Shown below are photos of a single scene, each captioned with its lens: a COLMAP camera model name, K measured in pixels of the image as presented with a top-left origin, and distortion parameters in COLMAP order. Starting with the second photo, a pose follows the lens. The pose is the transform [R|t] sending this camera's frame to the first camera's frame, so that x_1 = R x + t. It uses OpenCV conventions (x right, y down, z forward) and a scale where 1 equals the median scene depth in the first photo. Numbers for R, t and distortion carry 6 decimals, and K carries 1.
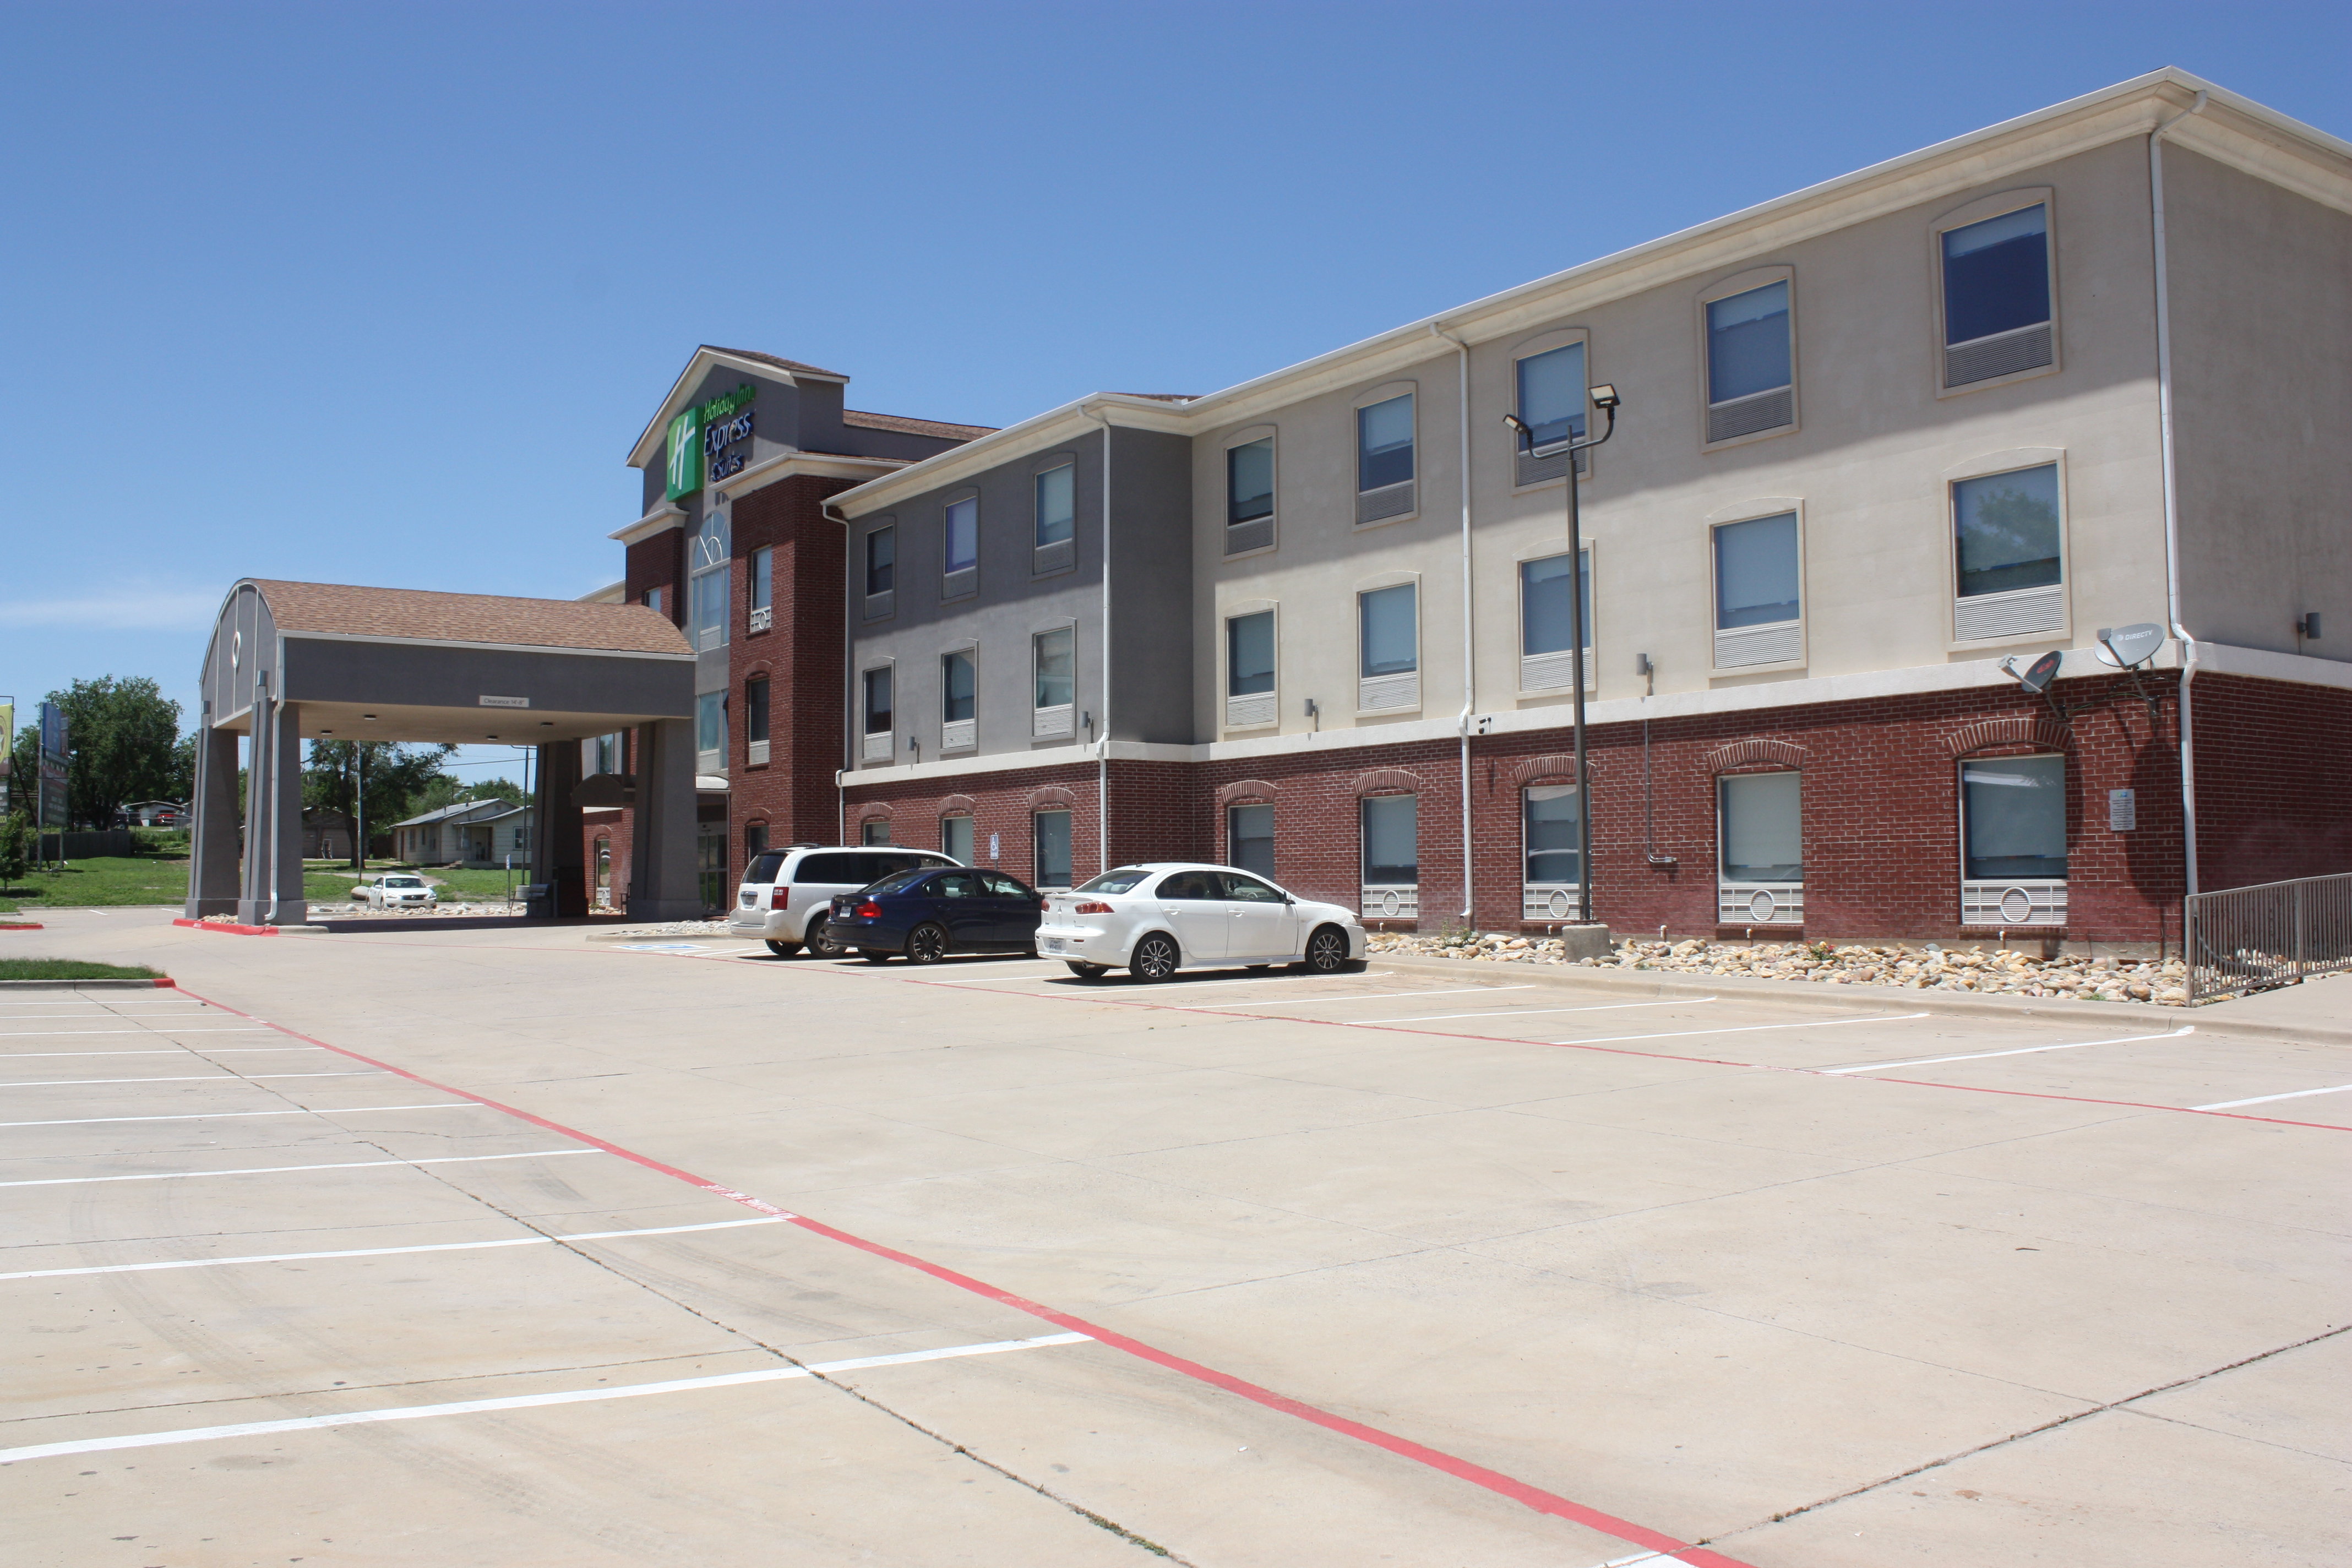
lens RADIAL K [[1984.7, 0, 1176.0], [0, 1984.7, 784.0], [0, 0, 1]] dist [-0.168848, 0.160622]
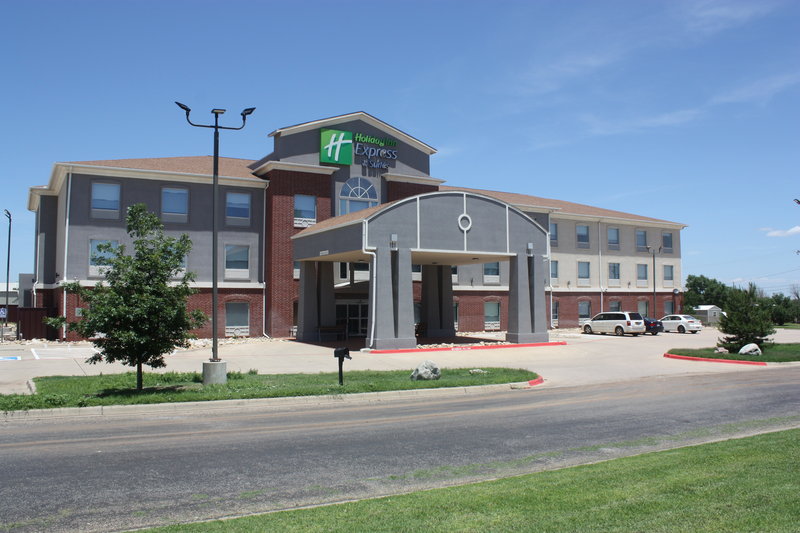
lens RADIAL K [[675.1, 0, 400.0], [0, 675.1, 266.5], [0, 0, 1]] dist [-0.168848, 0.160622]
pose [[0.068542, 0.060788, 0.995795, -1.434626], [-0.046569, 0.997249, -0.057671, 0.032387], [-0.996561, -0.042420, 0.071184, 1.151409]]
